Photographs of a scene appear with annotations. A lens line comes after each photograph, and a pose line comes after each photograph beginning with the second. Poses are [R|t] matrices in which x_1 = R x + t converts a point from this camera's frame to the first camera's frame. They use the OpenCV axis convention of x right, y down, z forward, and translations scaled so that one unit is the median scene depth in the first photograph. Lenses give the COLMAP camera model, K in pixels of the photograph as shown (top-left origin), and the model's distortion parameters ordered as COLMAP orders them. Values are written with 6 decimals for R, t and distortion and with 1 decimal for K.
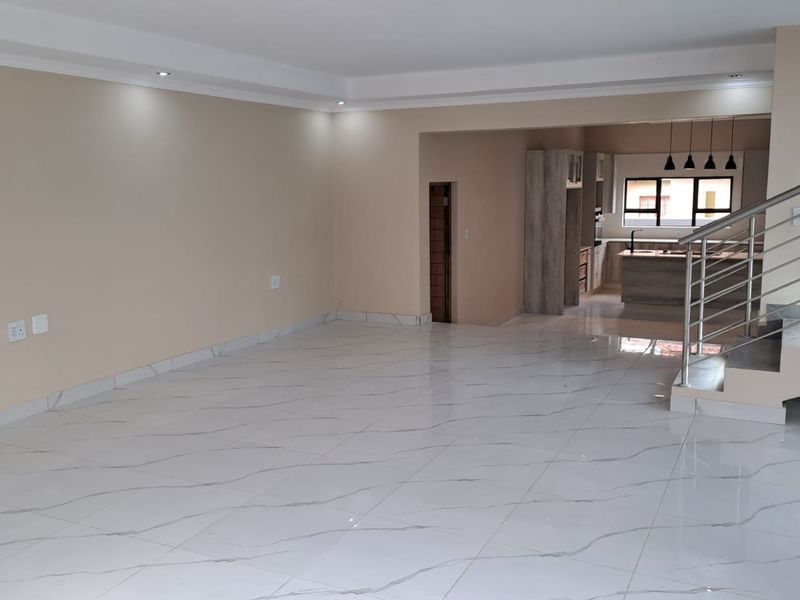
lens RADIAL K [[787.3, 0, 383.9], [0, 787.3, 299.6], [0, 0, 1]] dist [0.066963, 0.000000]
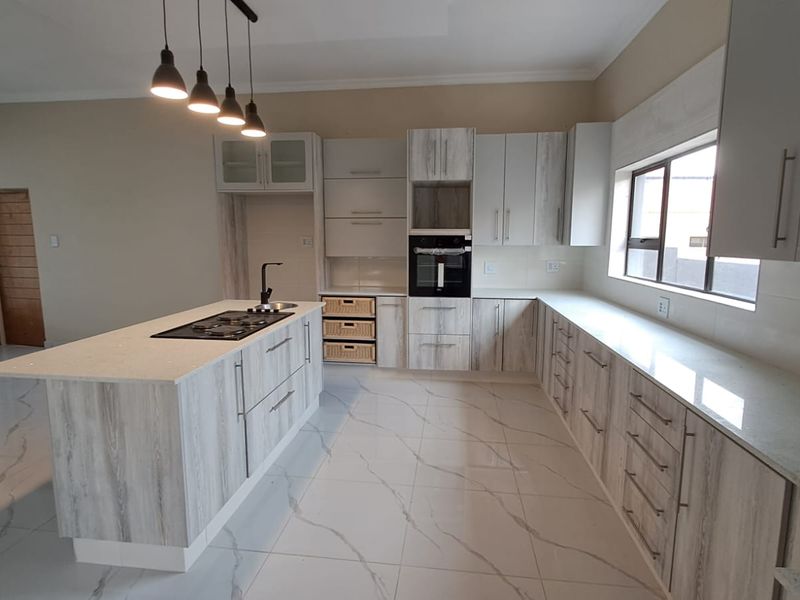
lens RADIAL K [[423.7, 0, 403.9], [0, 423.7, 294.4], [0, 0, 1]] dist [-0.005223, -0.000868]
pose [[0.341350, 0.138309, -0.929705, 0.588837], [-0.149151, 0.984553, 0.091706, -0.102113], [0.928027, 0.107363, 0.356706, 0.947736]]
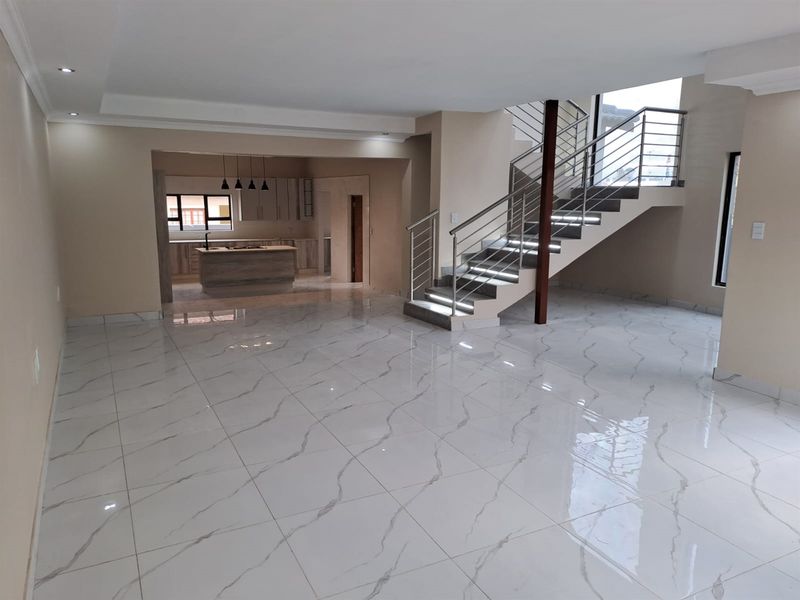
lens RADIAL K [[587.6, 0, 402.0], [0, 587.6, 303.7], [0, 0, 1]] dist [0.006159, -0.012774]
pose [[0.577032, -0.129361, 0.806411, -0.301870], [0.106873, 0.990846, 0.082473, -0.015137], [-0.809699, 0.038594, 0.585576, 0.144352]]
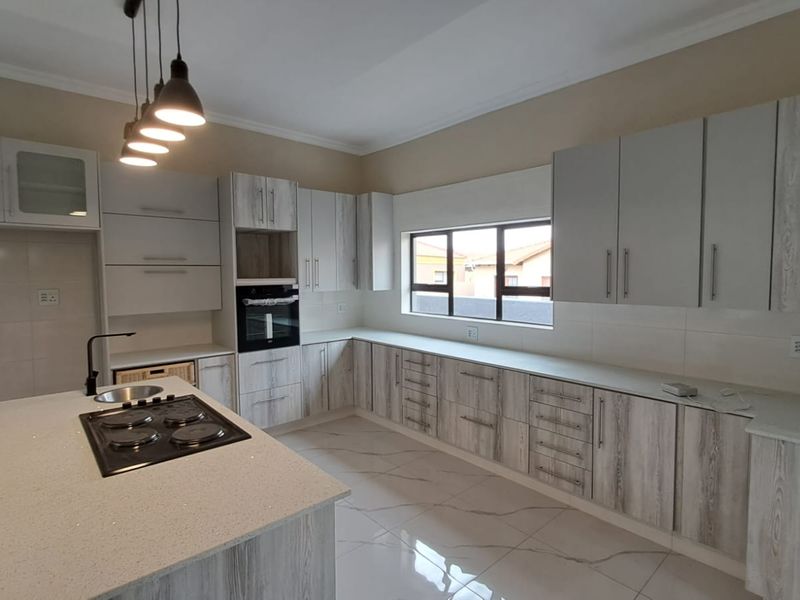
lens RADIAL K [[423.7, 0, 405.3], [0, 423.7, 294.8], [0, 0, 1]] dist [-0.005223, -0.000868]
pose [[0.931161, 0.030208, -0.363355, 0.498876], [-0.063639, 0.994730, -0.080388, -0.095151], [0.359012, 0.097978, 0.928176, 0.832962]]
